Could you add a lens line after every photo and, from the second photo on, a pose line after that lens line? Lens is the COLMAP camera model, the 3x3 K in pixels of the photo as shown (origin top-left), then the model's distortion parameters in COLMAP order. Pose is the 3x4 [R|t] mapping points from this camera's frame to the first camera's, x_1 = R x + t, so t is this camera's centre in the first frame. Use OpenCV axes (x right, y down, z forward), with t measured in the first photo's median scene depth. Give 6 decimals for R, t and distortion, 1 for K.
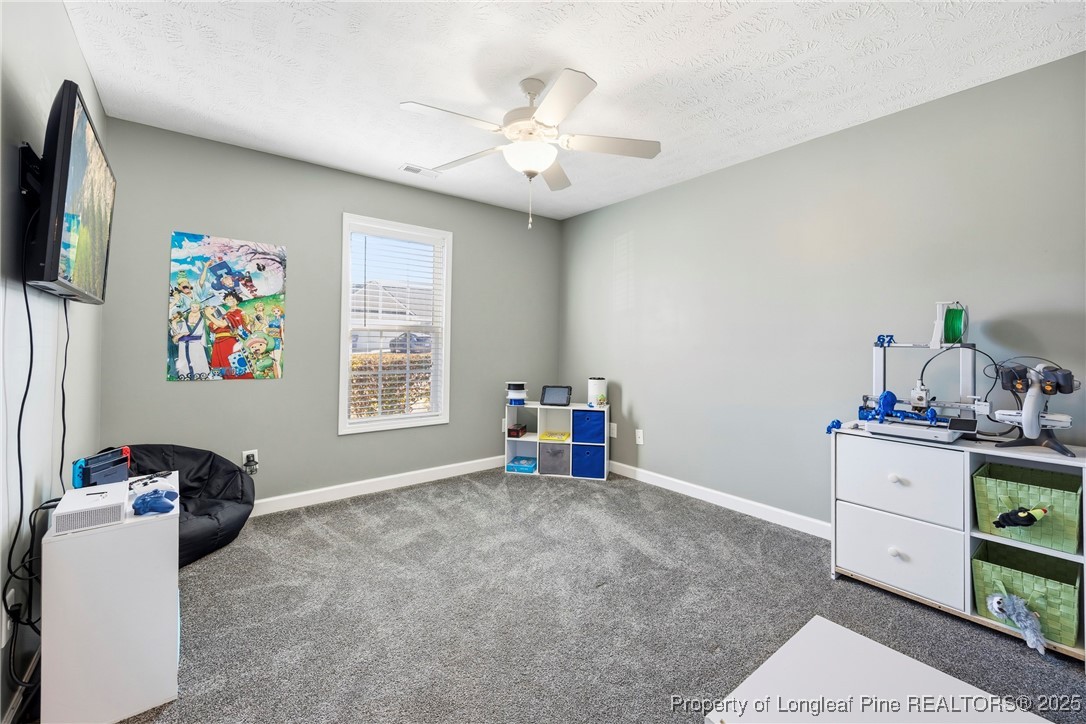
lens RADIAL K [[424.5, 0, 543.0], [0, 424.5, 362.0], [0, 0, 1]] dist [0.016255, -0.000056]
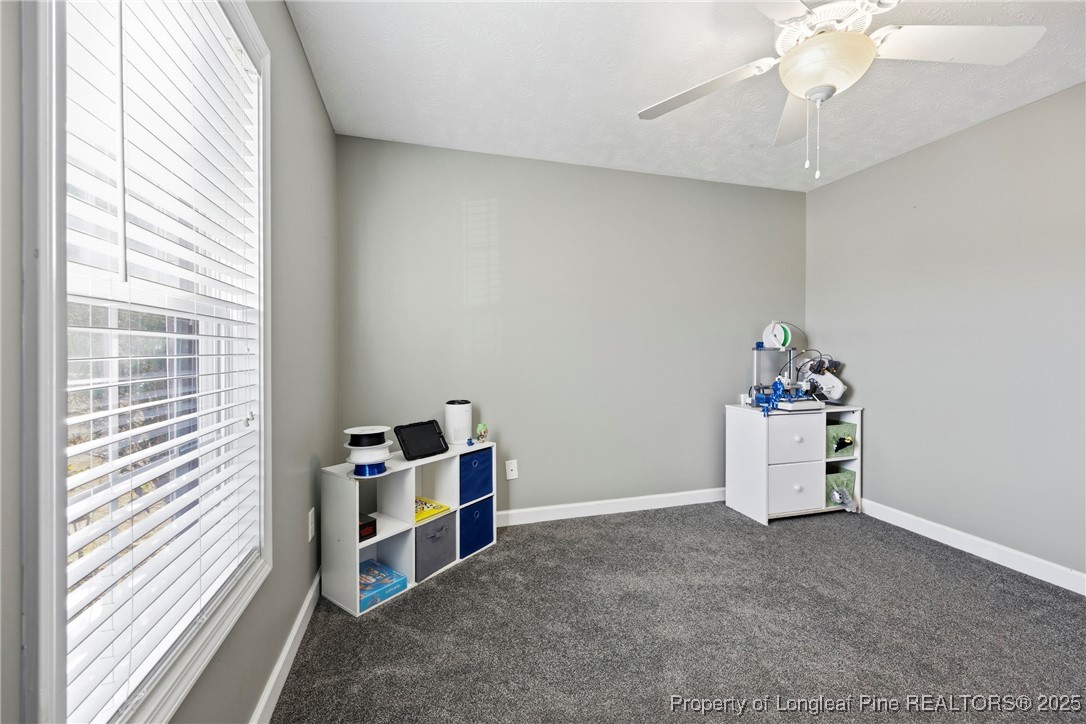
lens RADIAL K [[450.0, 0, 543.0], [0, 450.0, 362.0], [0, 0, 1]] dist [-0.000191, -0.000016]
pose [[0.408980, -0.059691, 0.910589, -0.492421], [0.046599, 0.997923, 0.044486, -0.053996], [-0.911353, 0.024239, 0.410911, 0.611680]]
